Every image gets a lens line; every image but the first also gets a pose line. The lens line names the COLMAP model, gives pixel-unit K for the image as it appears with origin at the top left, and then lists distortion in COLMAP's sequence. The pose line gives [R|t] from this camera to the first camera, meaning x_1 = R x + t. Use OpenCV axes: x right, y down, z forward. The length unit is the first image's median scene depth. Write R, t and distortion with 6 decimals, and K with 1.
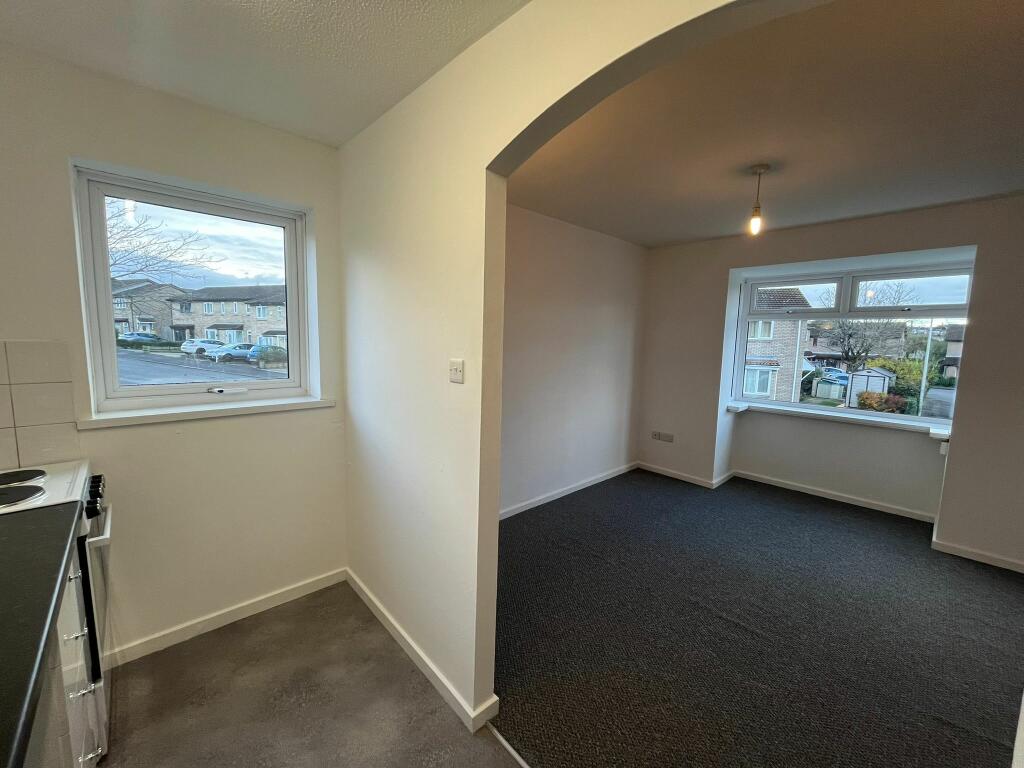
lens RADIAL K [[416.5, 0, 513.9], [0, 416.5, 381.5], [0, 0, 1]] dist [-0.000904, -0.000167]
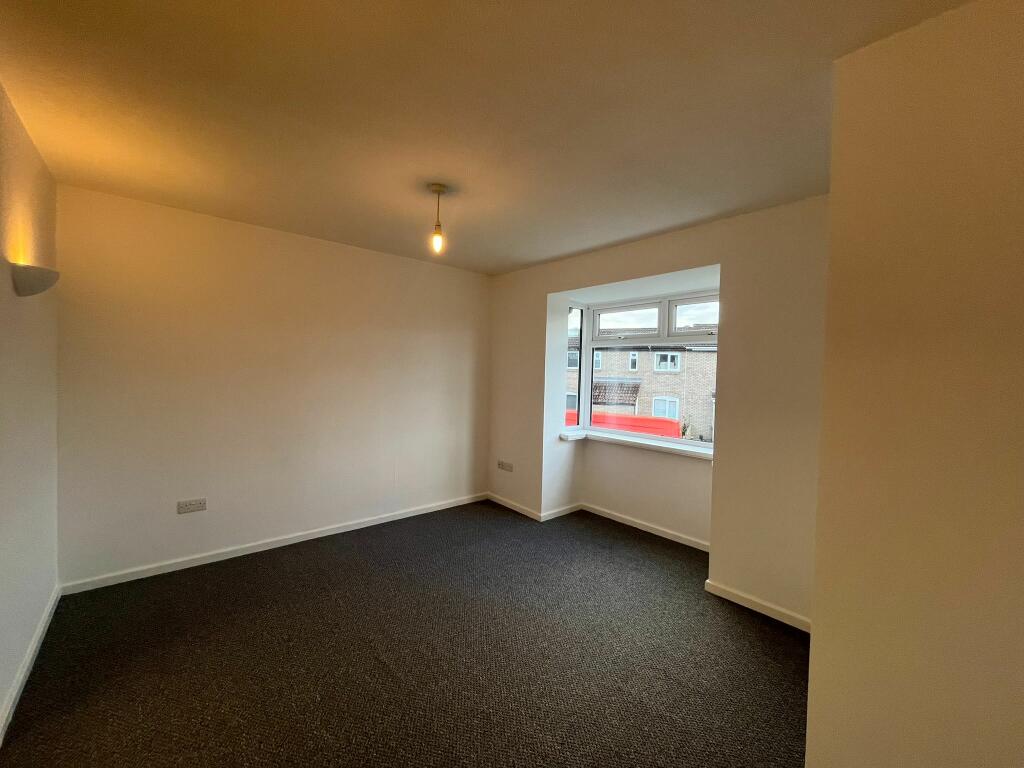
lens RADIAL K [[416.5, 0, 513.9], [0, 416.5, 381.5], [0, 0, 1]] dist [-0.000904, -0.000167]
pose [[0.999127, 0.003271, -0.041642, 0.446767], [-0.006749, 0.996473, -0.083647, 0.018857], [0.041221, 0.083855, 0.995625, 0.026375]]
